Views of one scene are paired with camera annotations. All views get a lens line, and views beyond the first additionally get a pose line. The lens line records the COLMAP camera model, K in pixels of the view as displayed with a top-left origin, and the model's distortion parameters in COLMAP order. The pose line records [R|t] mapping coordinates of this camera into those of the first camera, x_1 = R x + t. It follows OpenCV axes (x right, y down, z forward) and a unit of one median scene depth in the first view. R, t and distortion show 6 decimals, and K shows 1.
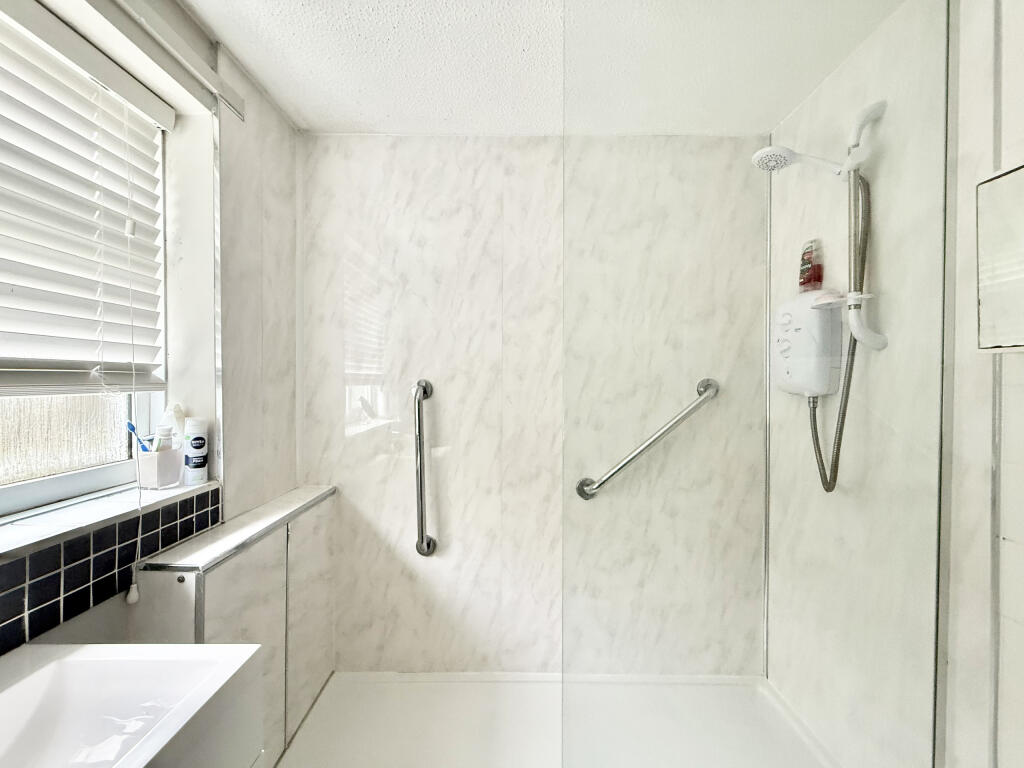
lens RADIAL K [[407.2, 0, 509.7], [0, 407.2, 384.9], [0, 0, 1]] dist [0.000735, -0.000003]
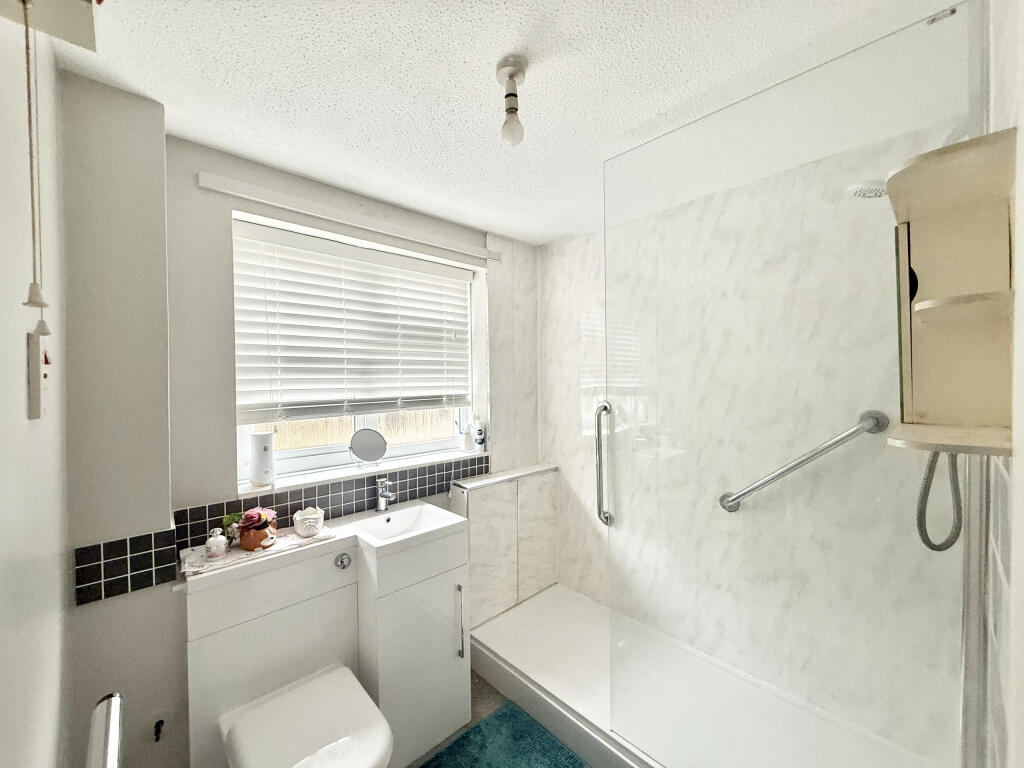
lens RADIAL K [[407.2, 0, 509.7], [0, 407.2, 384.9], [0, 0, 1]] dist [0.000735, -0.000003]
pose [[0.688849, 0.005440, -0.724885, 0.812077], [0.003359, 0.999937, 0.010695, -0.116905], [0.724897, -0.009802, 0.688787, -0.298577]]
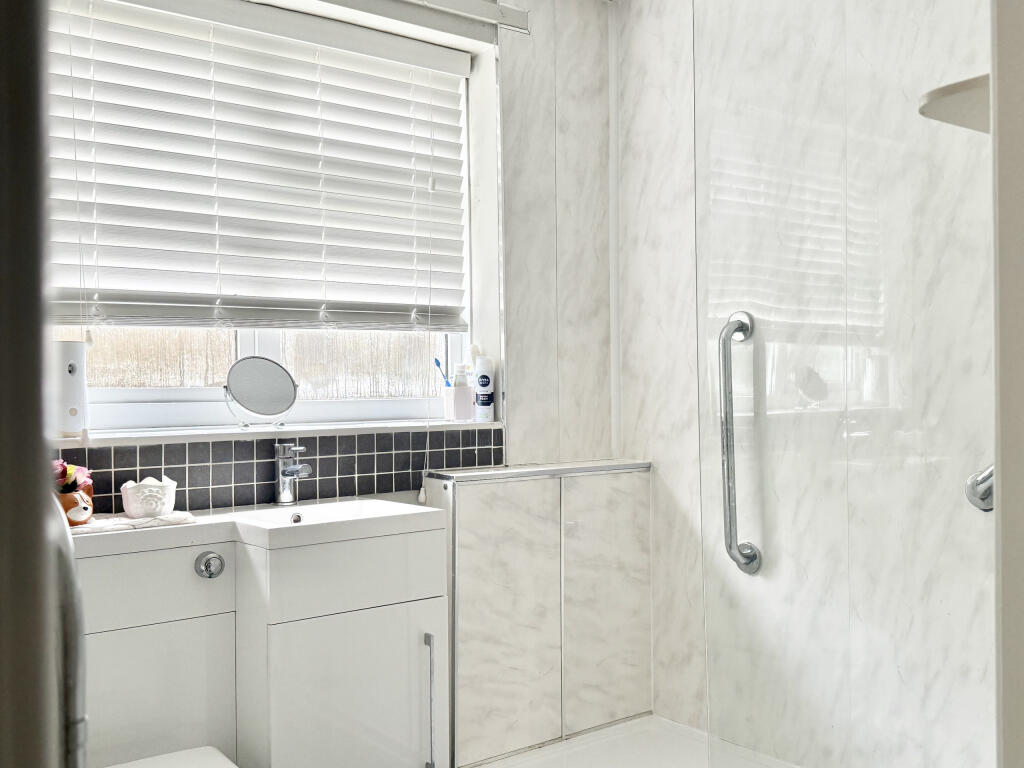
lens RADIAL K [[995.3, 0, 512.0], [0, 995.3, 384.0], [0, 0, 1]] dist [0.202958, -0.399999]
pose [[0.608596, -0.009917, -0.793418, 1.225322], [0.005702, 0.999951, -0.008125, 0.166631], [0.793460, 0.000421, 0.608623, -0.449666]]
